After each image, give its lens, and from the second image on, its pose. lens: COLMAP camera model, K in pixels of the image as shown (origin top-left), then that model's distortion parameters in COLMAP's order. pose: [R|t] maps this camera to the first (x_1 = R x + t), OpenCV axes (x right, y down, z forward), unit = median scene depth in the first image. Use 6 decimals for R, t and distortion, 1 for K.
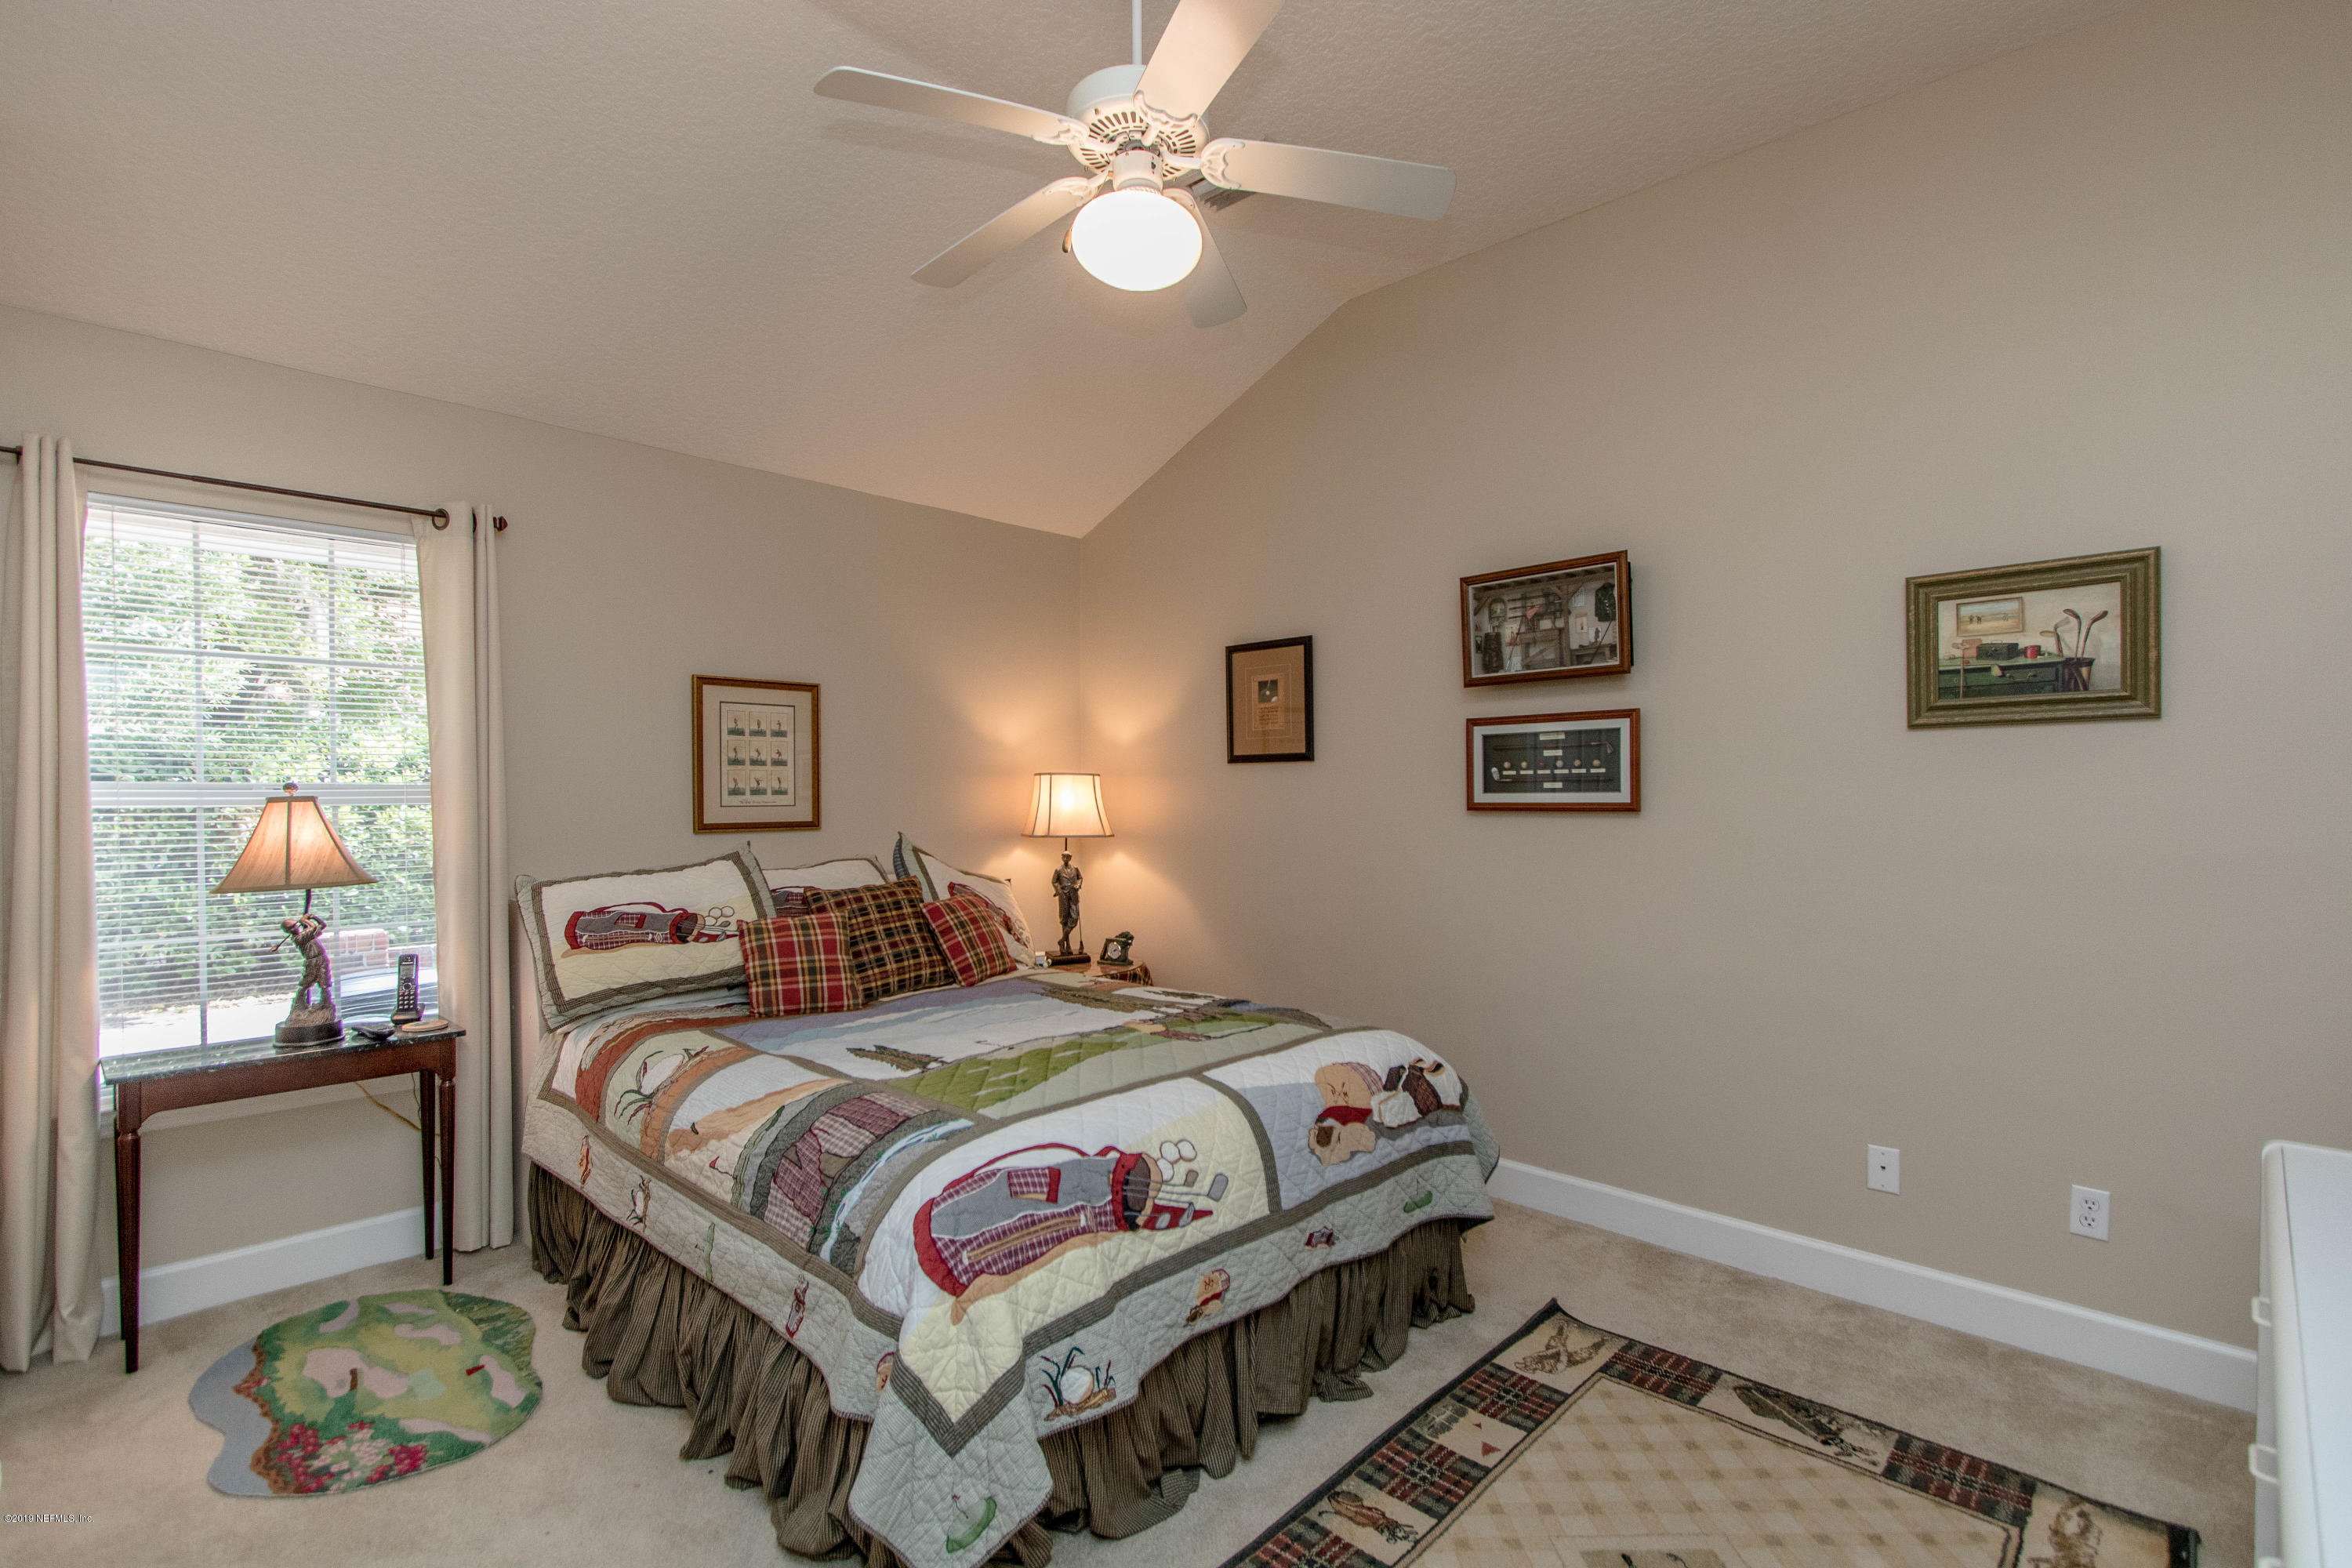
lens RADIAL K [[1089.2, 0, 1191.4], [0, 1089.2, 799.3], [0, 0, 1]] dist [0.009418, -0.000590]
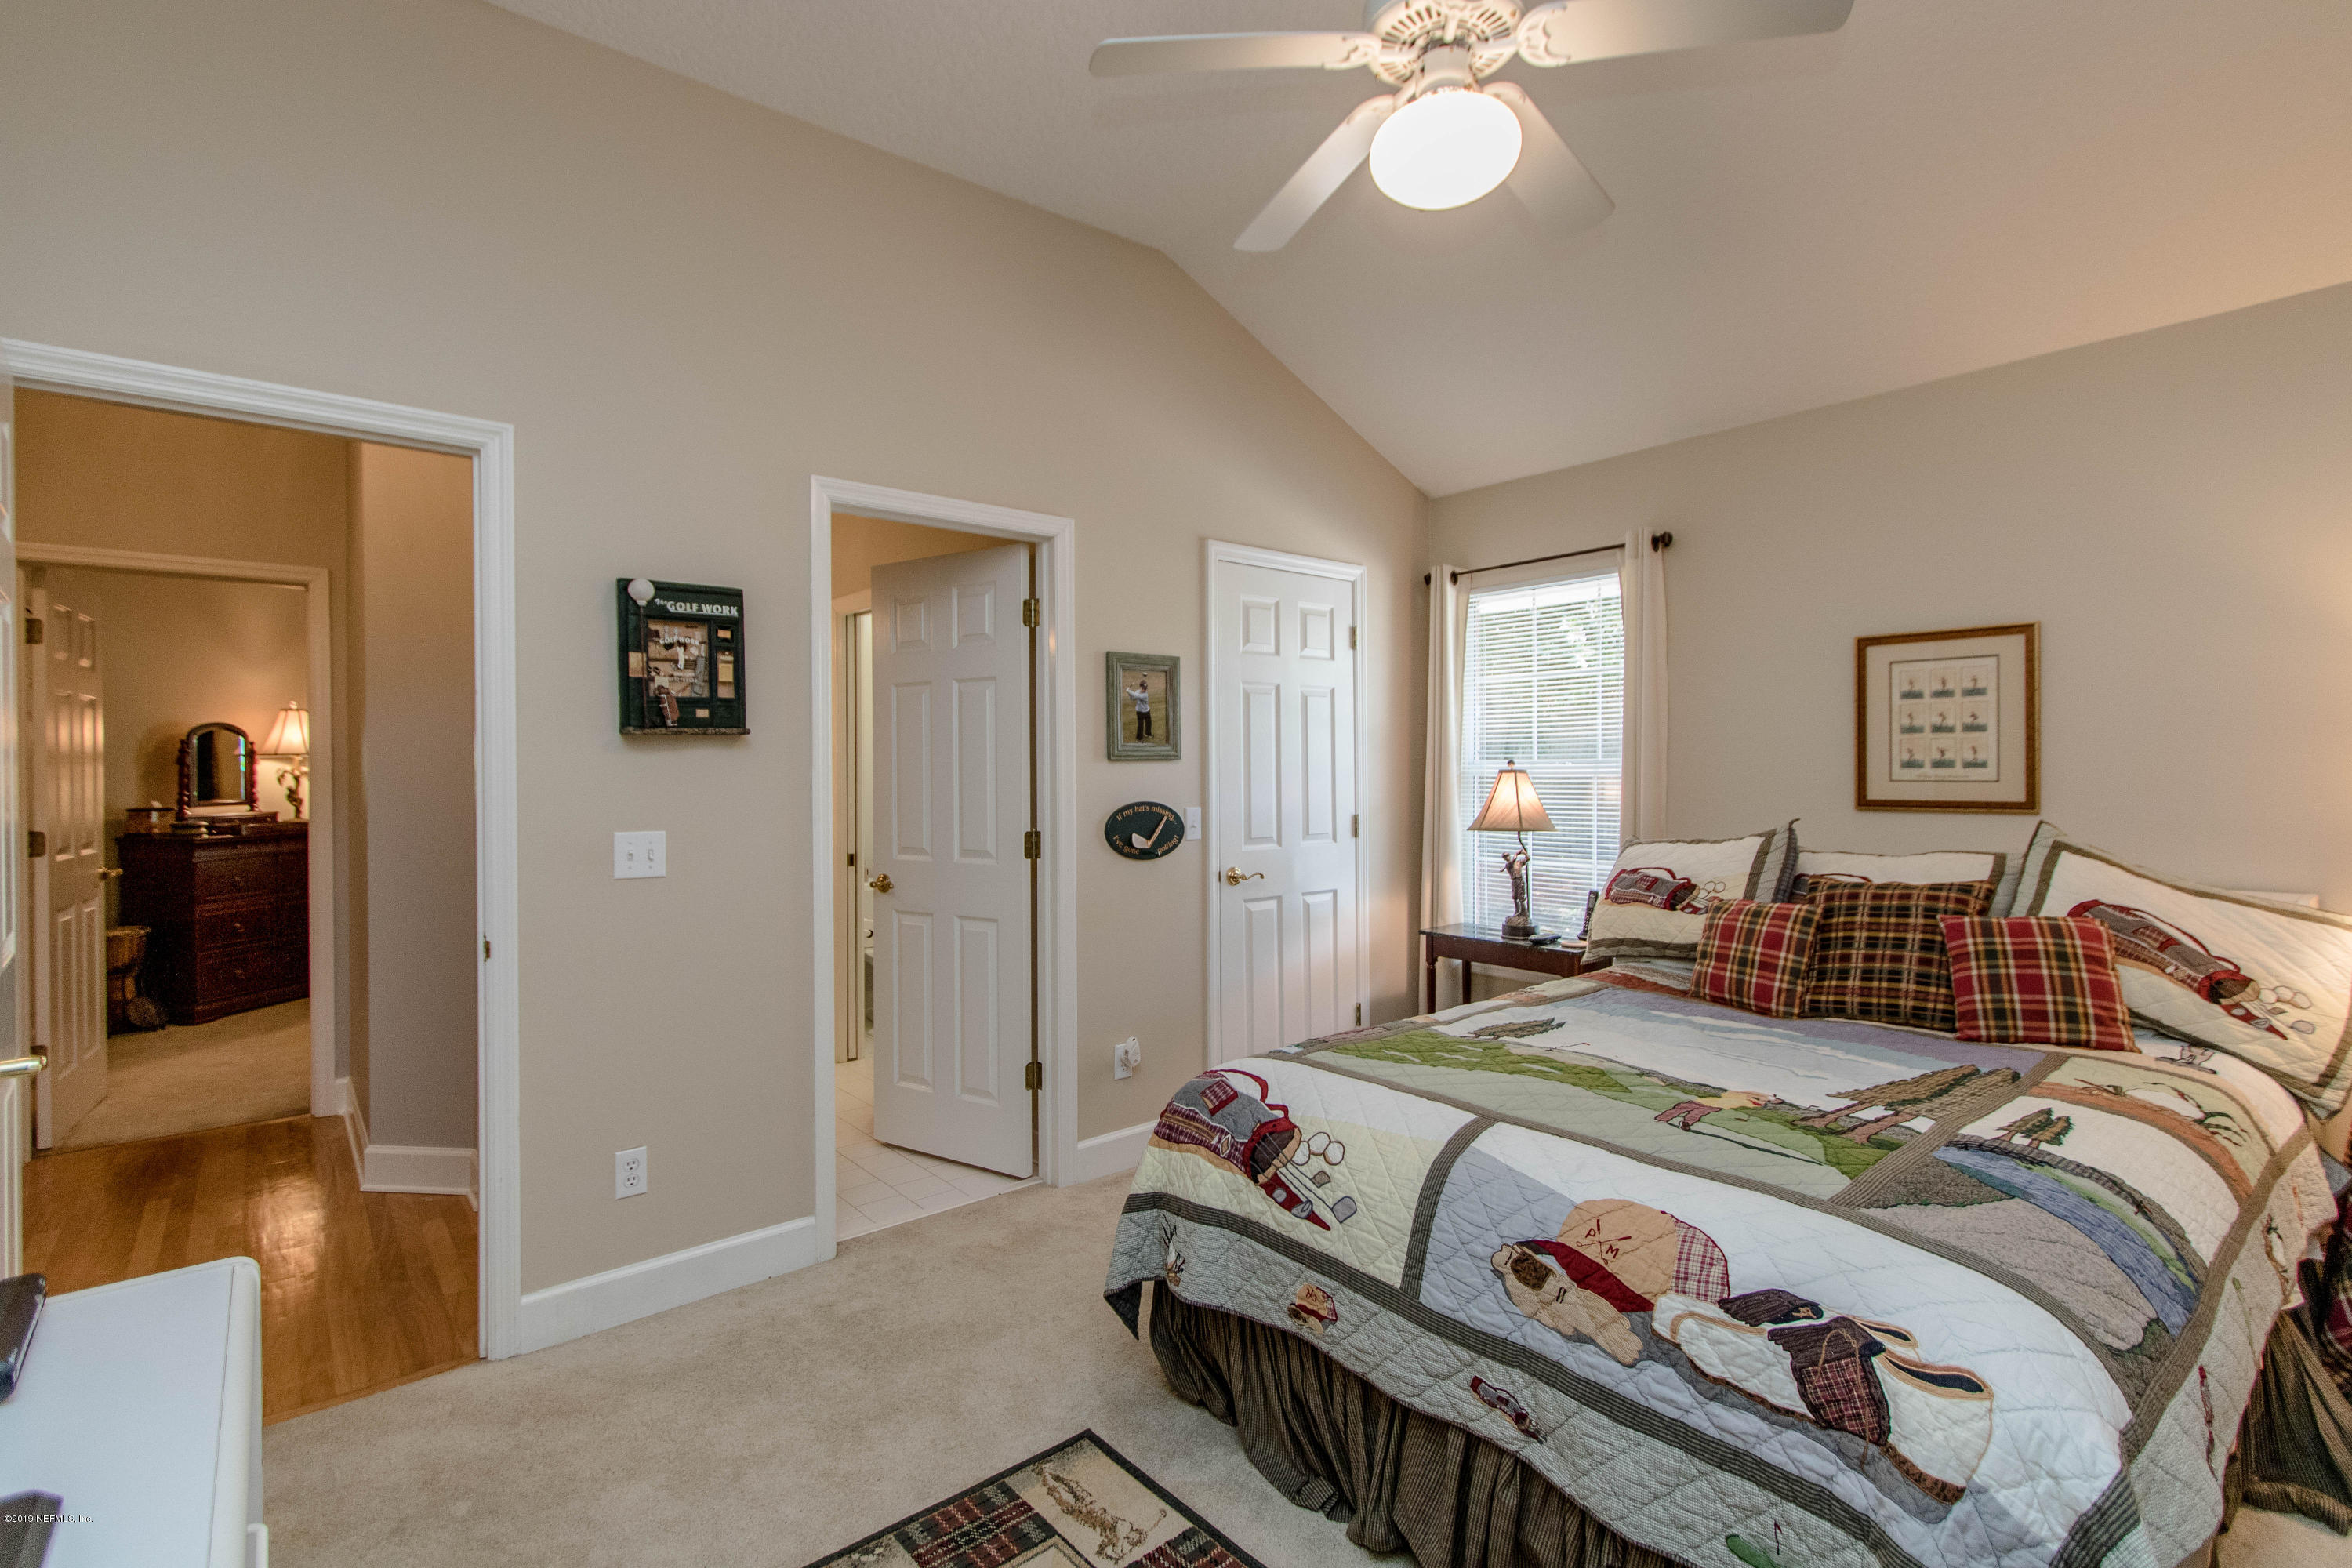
lens RADIAL K [[1089.2, 0, 1191.1], [0, 1089.2, 768.4], [0, 0, 1]] dist [0.009418, -0.000590]
pose [[-0.104279, 0.003460, -0.994542, 0.613838], [-0.001372, 0.999992, 0.003623, -0.007167], [0.994547, 0.001743, -0.104274, 0.638503]]
